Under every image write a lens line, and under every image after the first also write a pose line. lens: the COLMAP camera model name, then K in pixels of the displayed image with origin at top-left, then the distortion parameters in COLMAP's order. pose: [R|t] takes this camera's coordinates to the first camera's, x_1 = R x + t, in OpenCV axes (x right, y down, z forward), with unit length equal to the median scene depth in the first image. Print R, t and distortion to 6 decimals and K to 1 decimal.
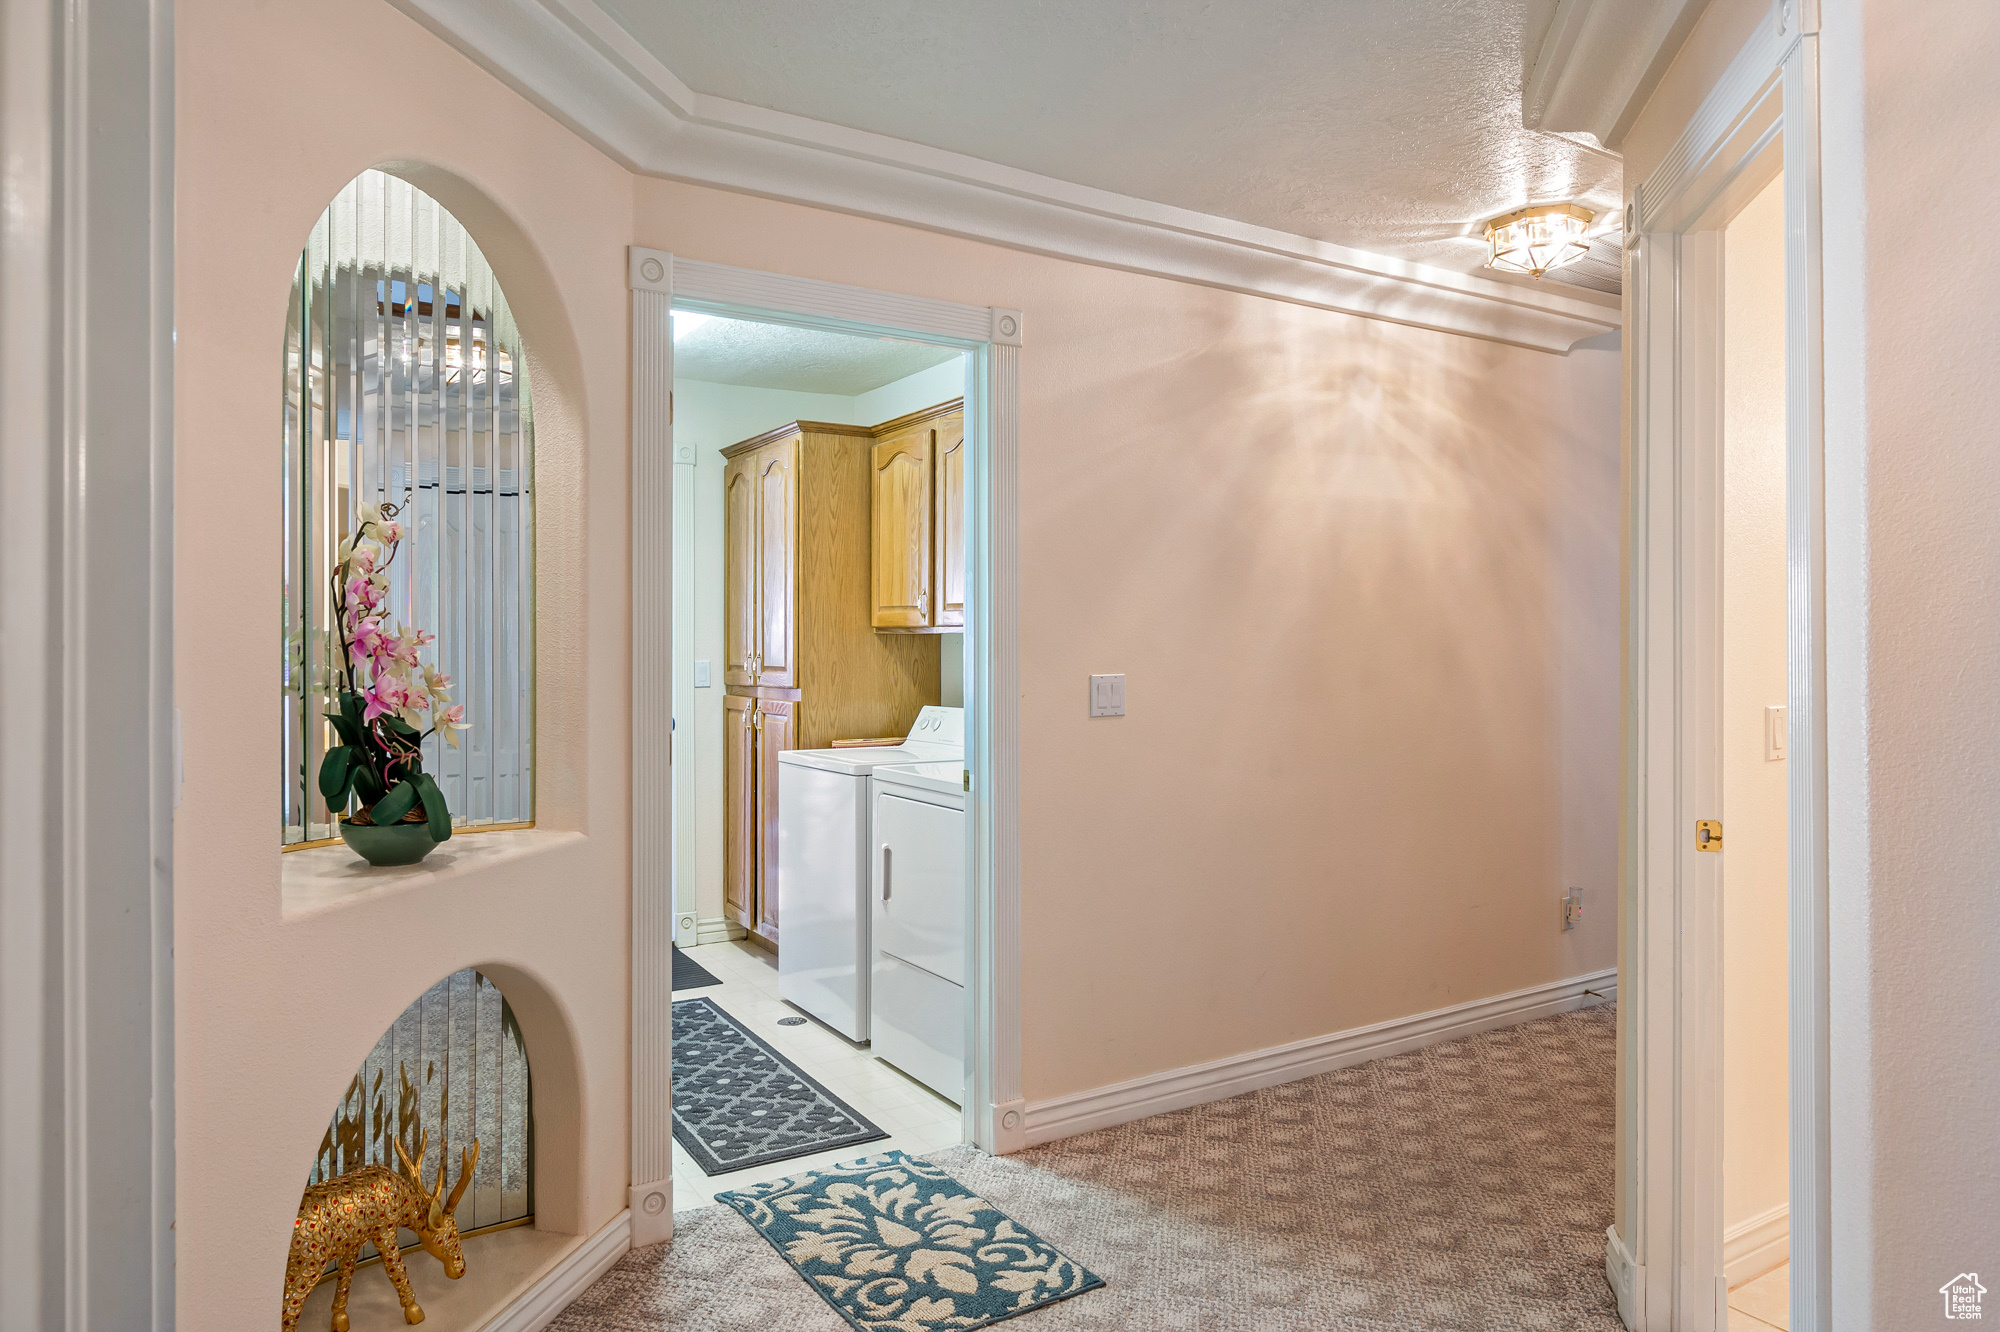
lens RADIAL K [[1253.0, 0, 1000.0], [0, 1253.0, 666.0], [0, 0, 1]] dist [-0.004565, -0.000819]
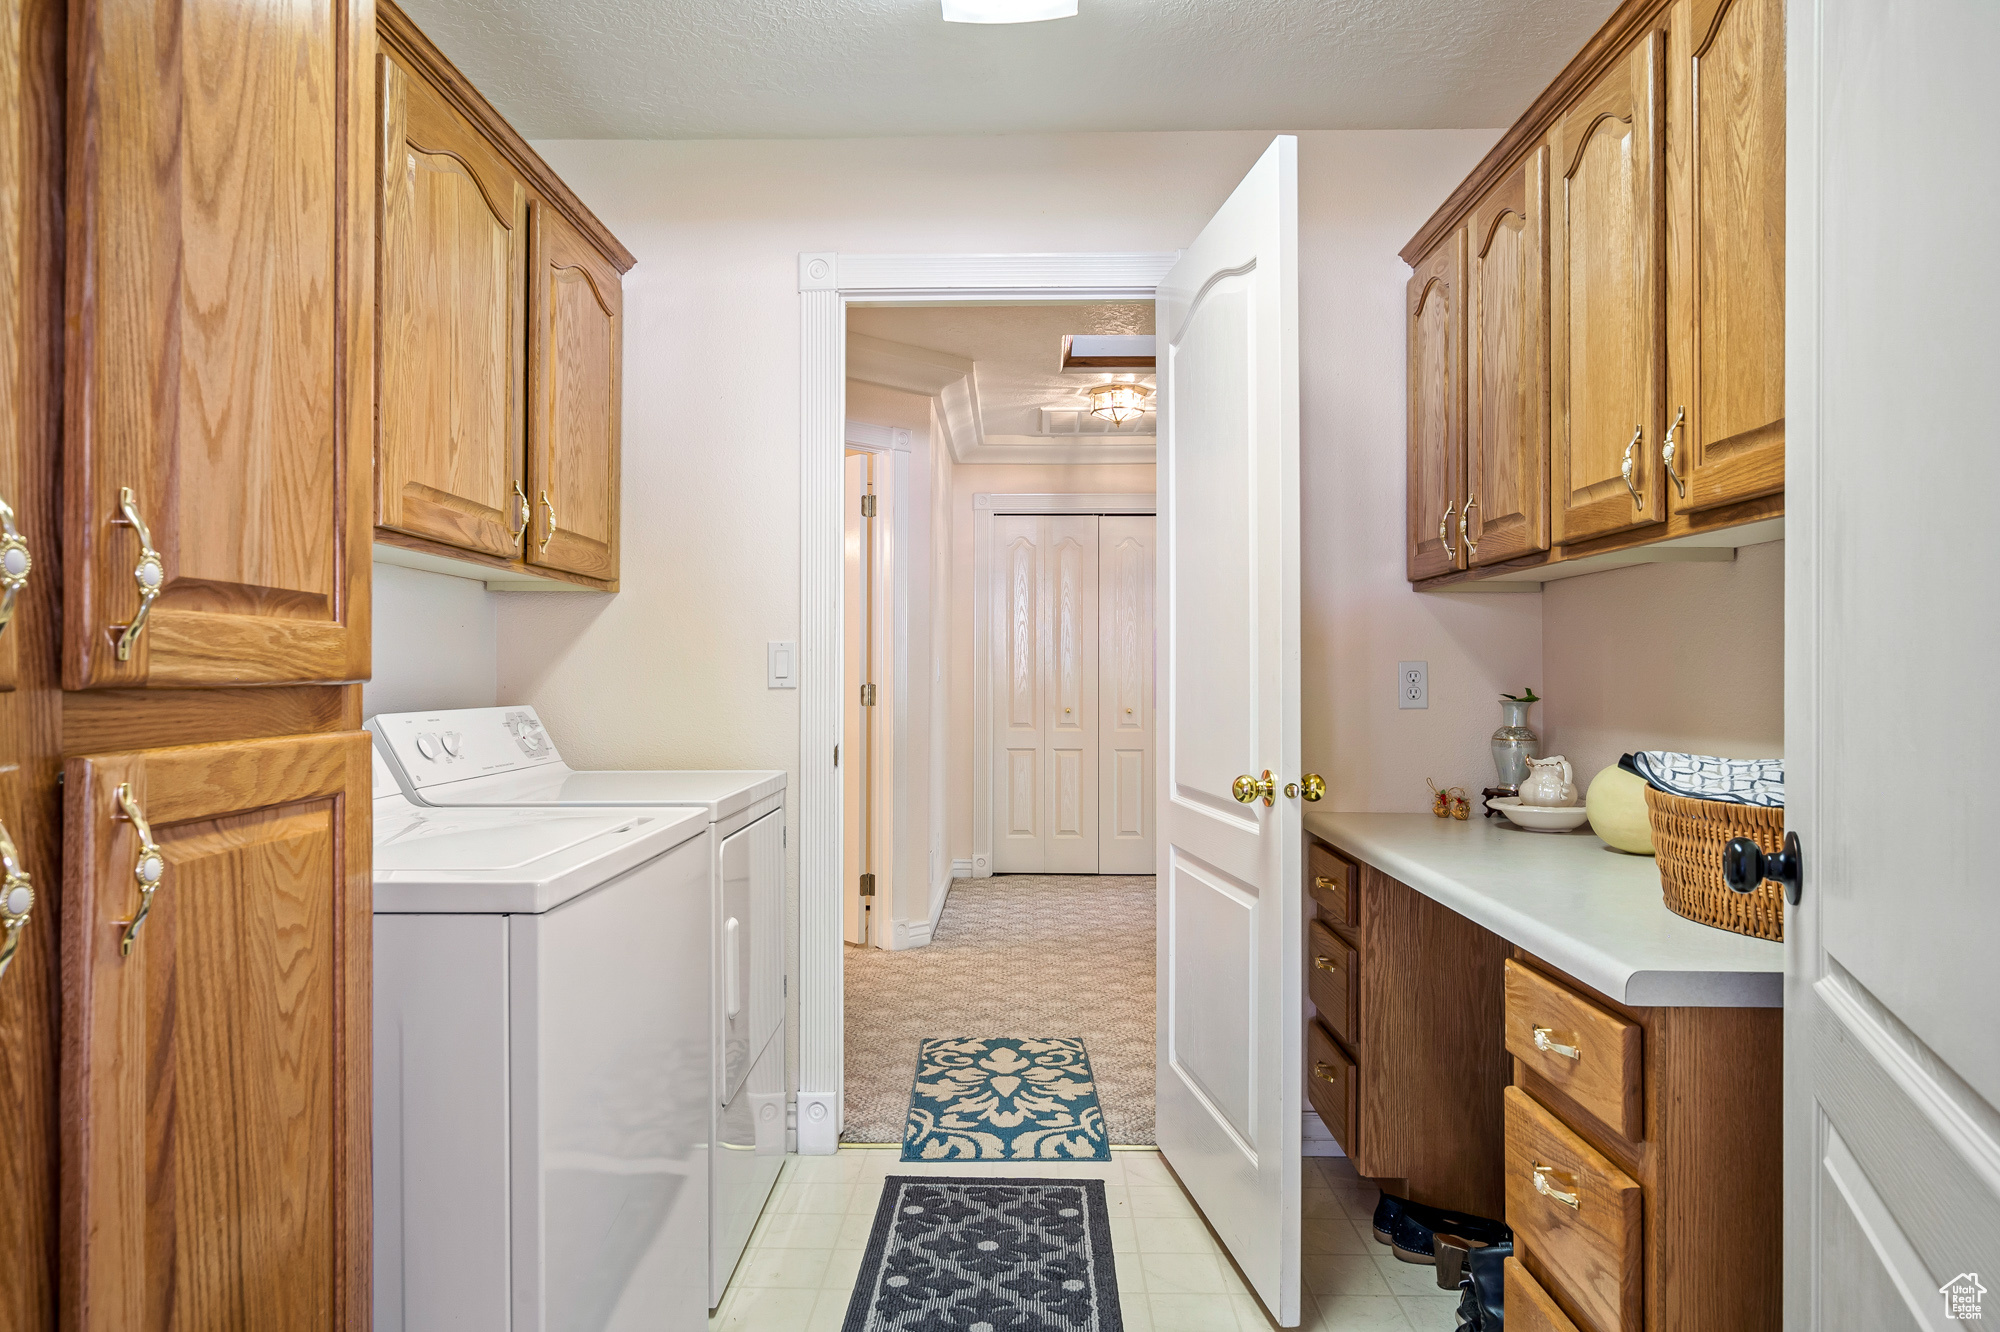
lens RADIAL K [[1175.7, 0, 1001.3], [0, 1175.7, 642.7], [0, 0, 1]] dist [-0.001294, 0.000165]
pose [[-0.838769, 0.009546, 0.544404, -0.727432], [0.002895, 0.999910, -0.013071, 0.023597], [-0.544480, -0.009387, -0.838721, 1.997183]]
